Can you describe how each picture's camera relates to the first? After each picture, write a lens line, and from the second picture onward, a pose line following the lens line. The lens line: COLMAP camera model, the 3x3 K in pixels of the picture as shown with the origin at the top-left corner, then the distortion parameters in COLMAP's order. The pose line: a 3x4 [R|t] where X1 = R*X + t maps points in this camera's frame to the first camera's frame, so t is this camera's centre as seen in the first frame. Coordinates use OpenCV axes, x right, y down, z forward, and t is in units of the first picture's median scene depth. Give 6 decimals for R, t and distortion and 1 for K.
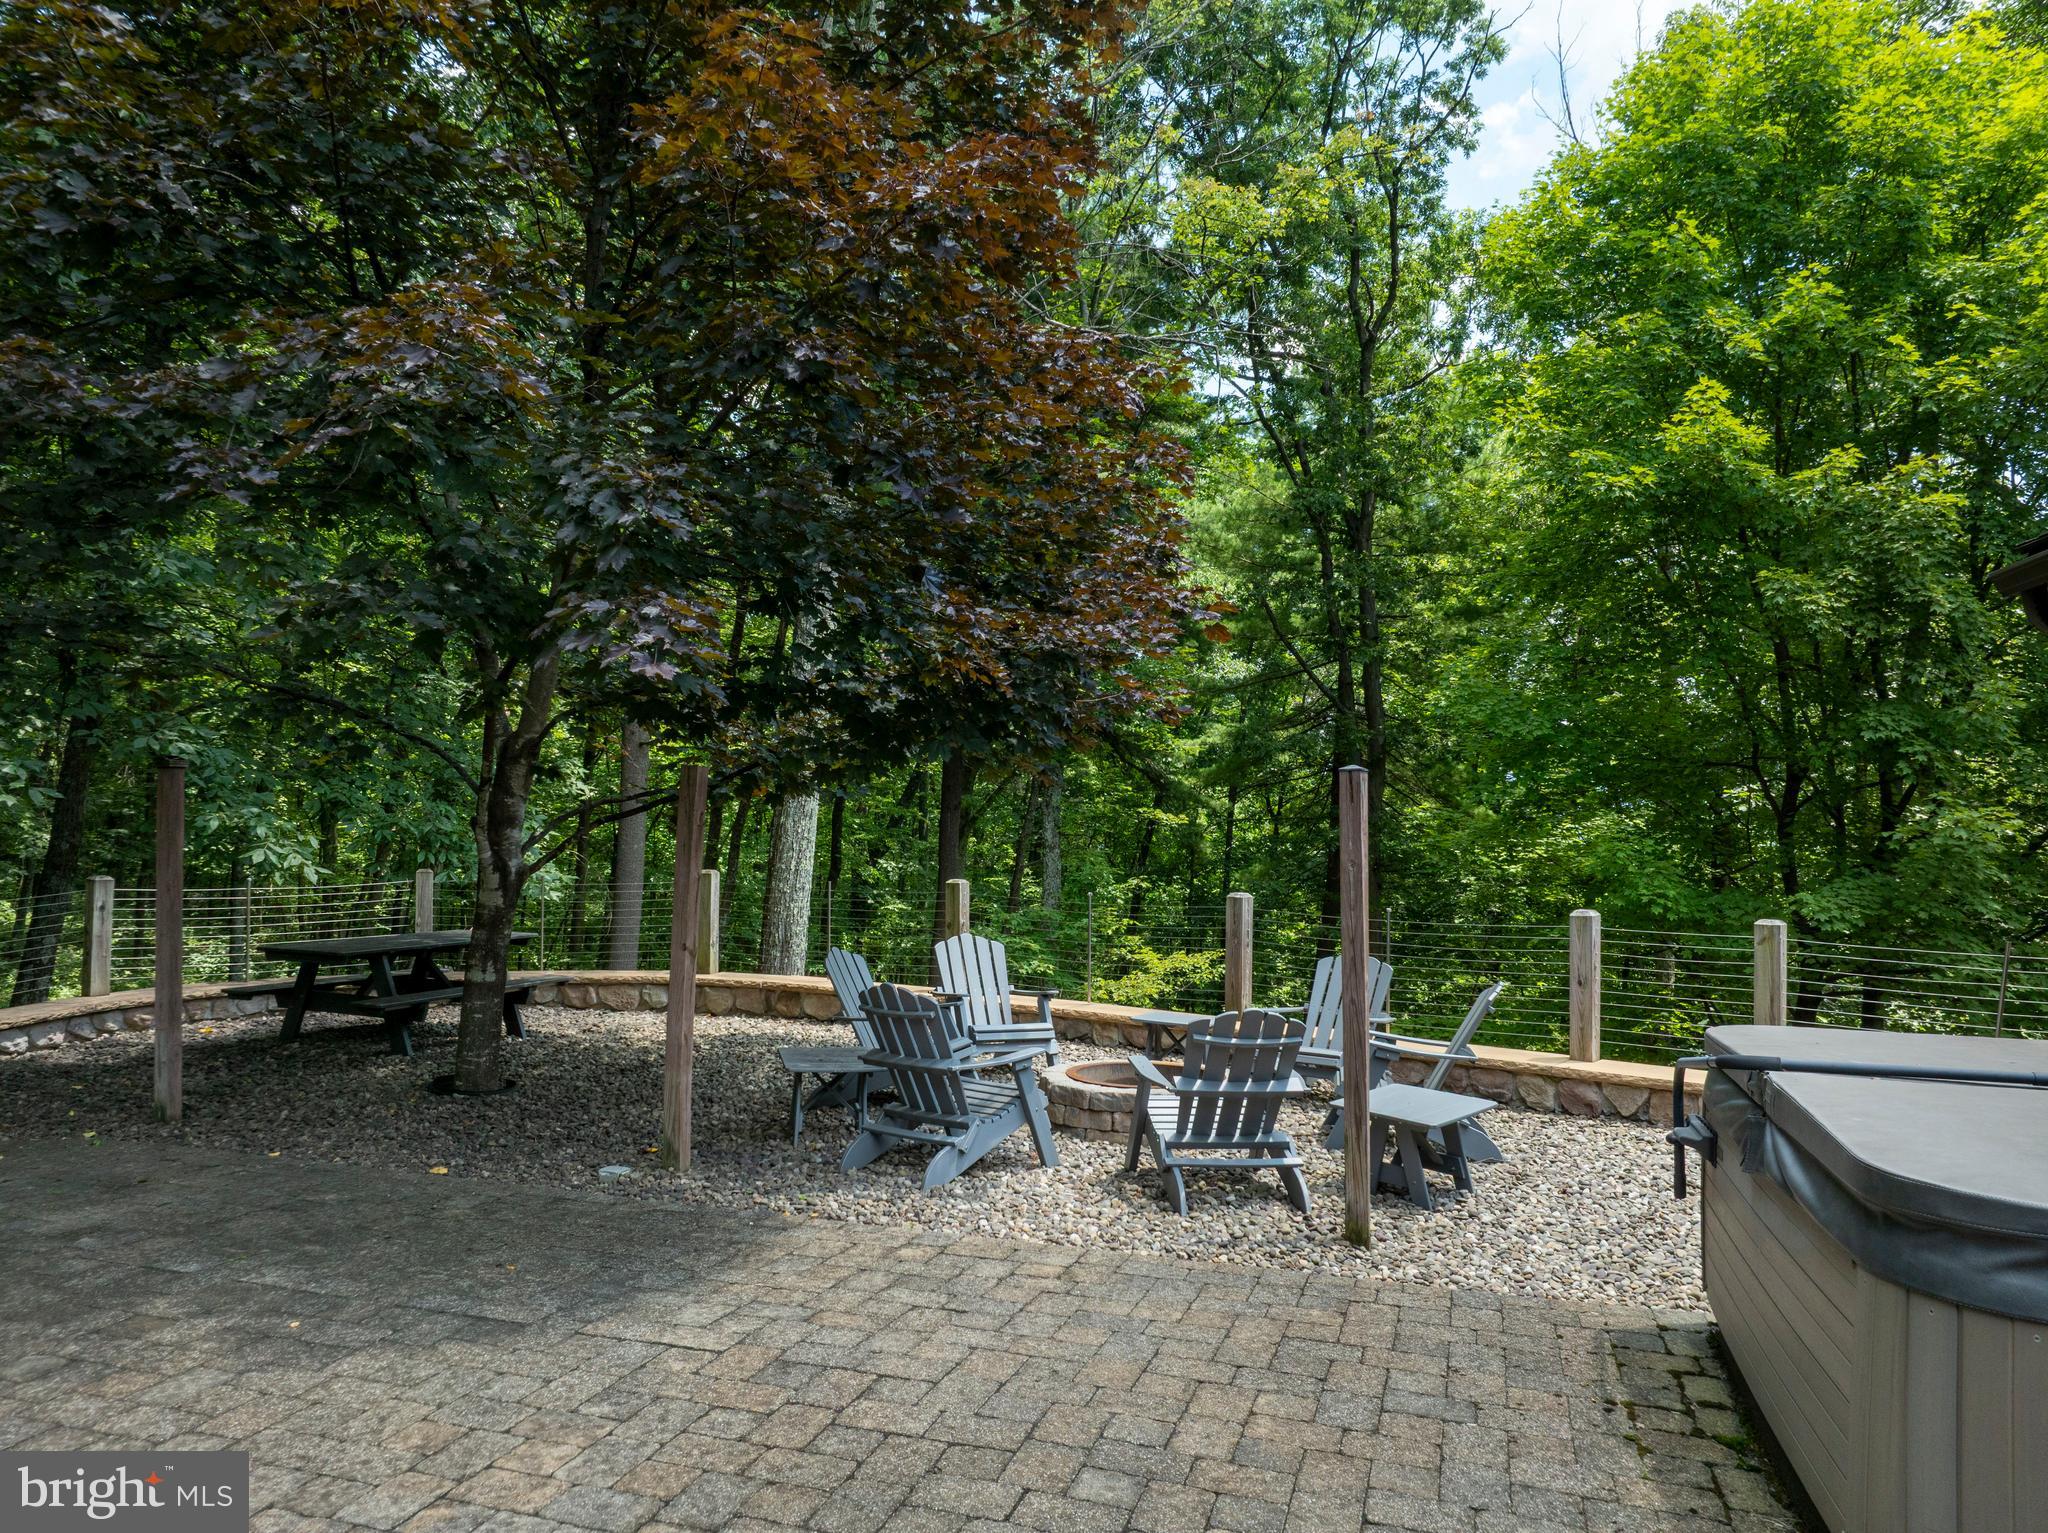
lens RADIAL K [[1439.6, 0, 1030.9], [0, 1439.6, 778.9], [0, 0, 1]] dist [-0.028871, -0.023037]
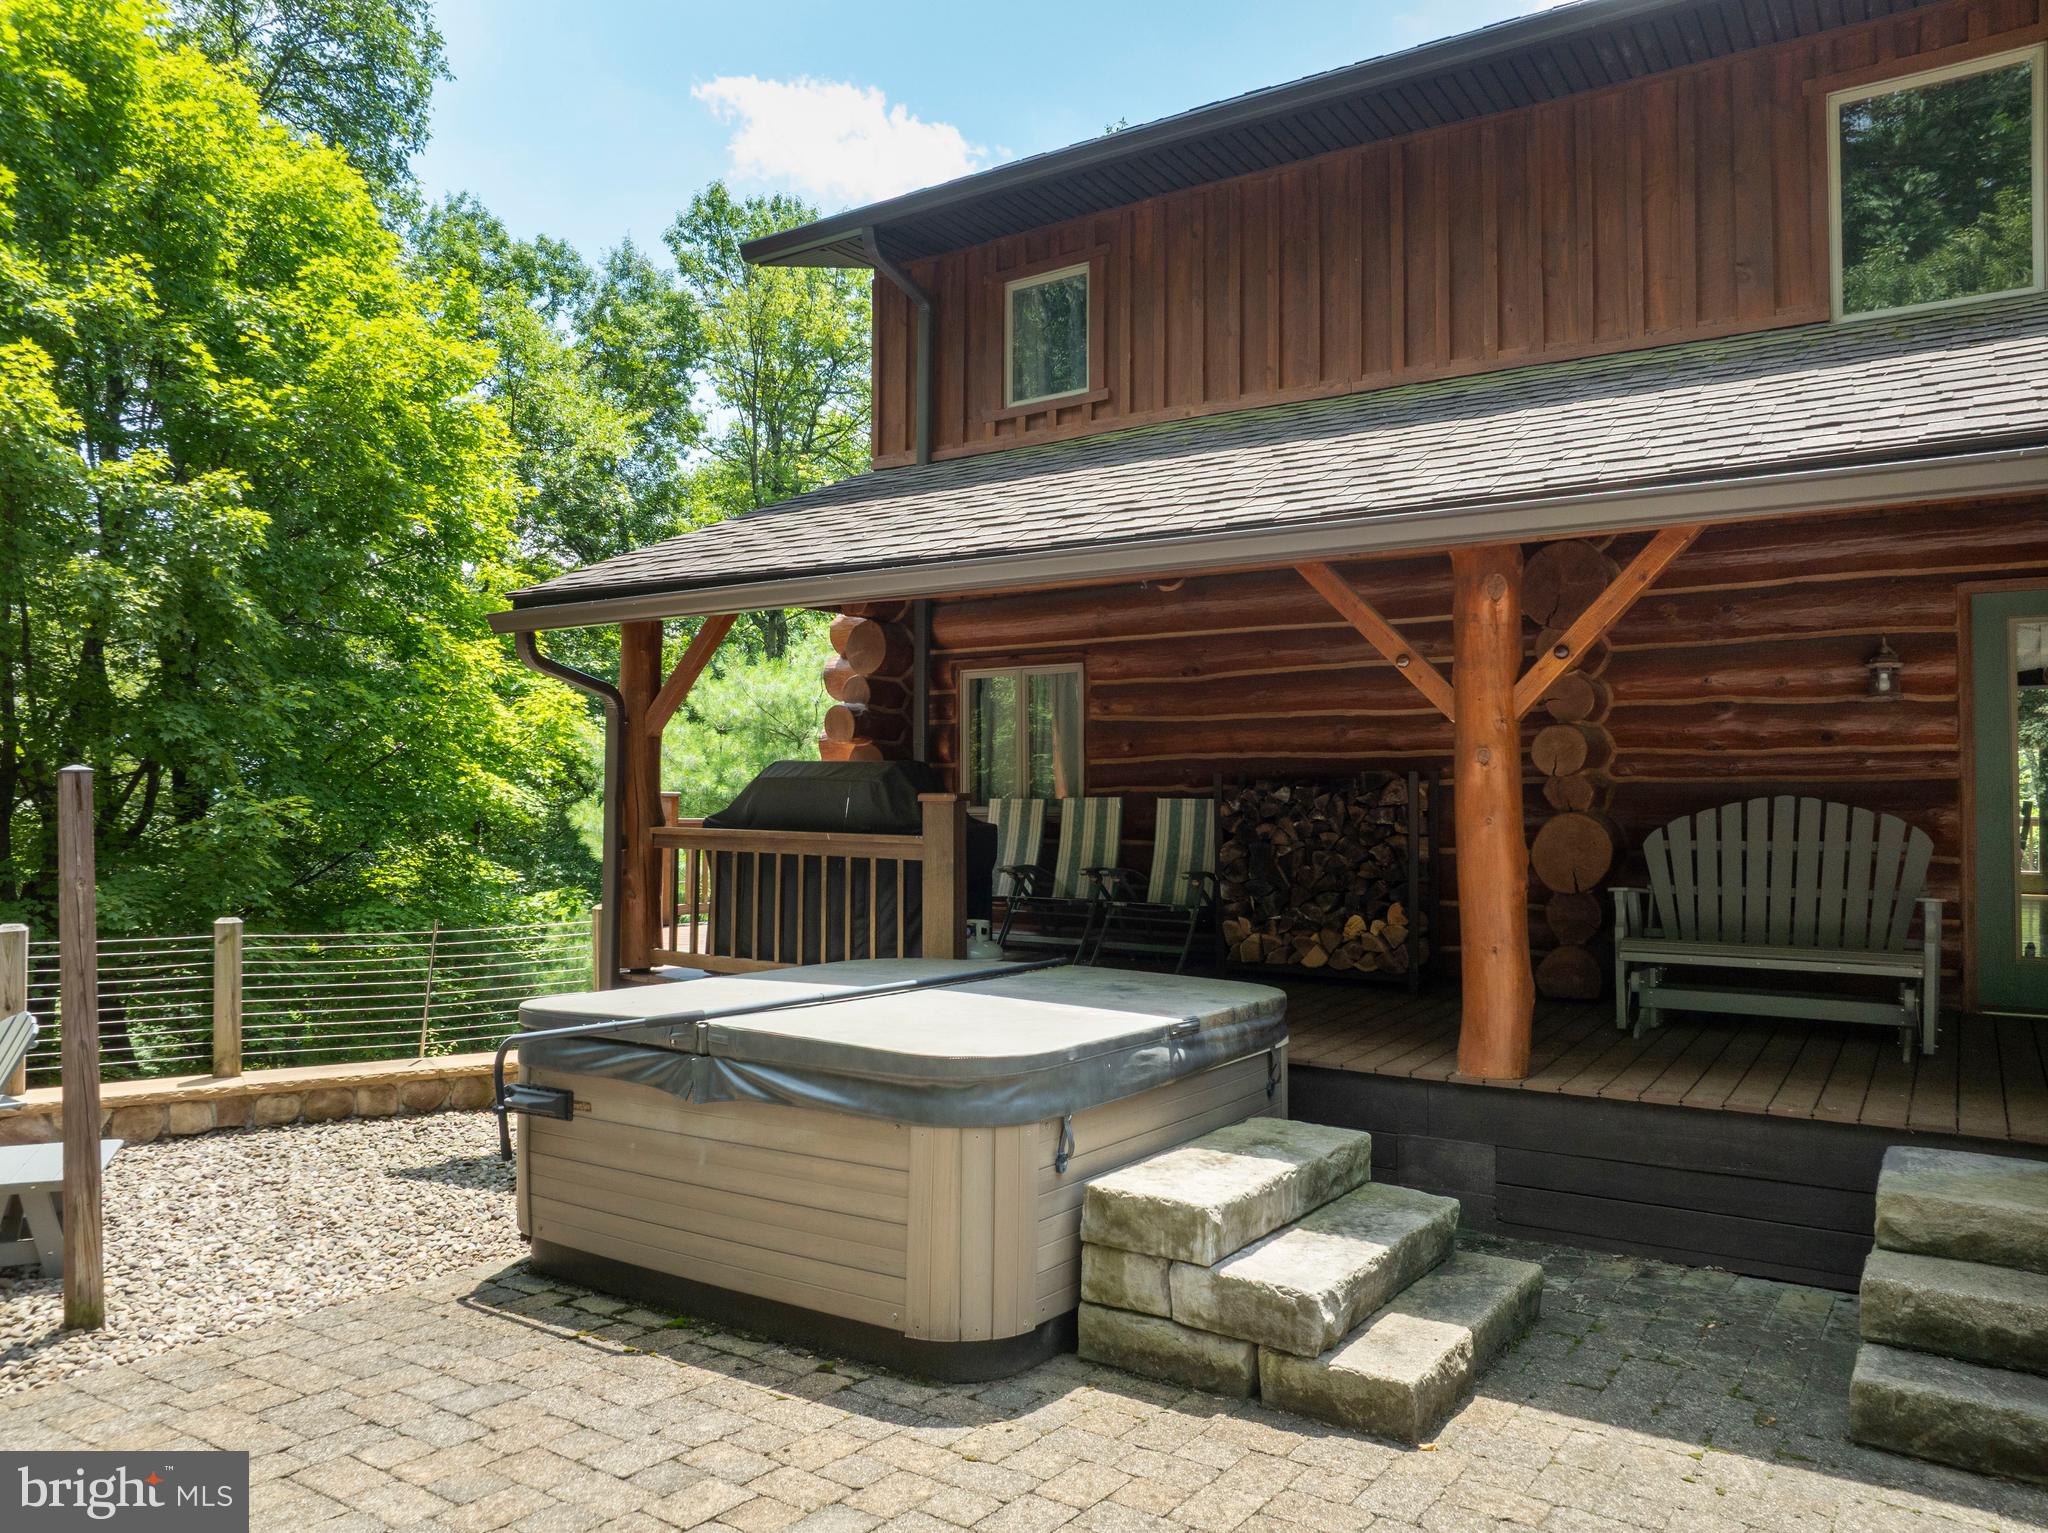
lens RADIAL K [[1439.6, 0, 1030.9], [0, 1439.6, 778.9], [0, 0, 1]] dist [-0.028871, -0.023037]
pose [[0.315559, 0.002680, 0.948902, -0.426180], [-0.010418, 0.999946, 0.000641, -0.010674], [-0.948849, -0.010088, 0.315569, 0.221850]]
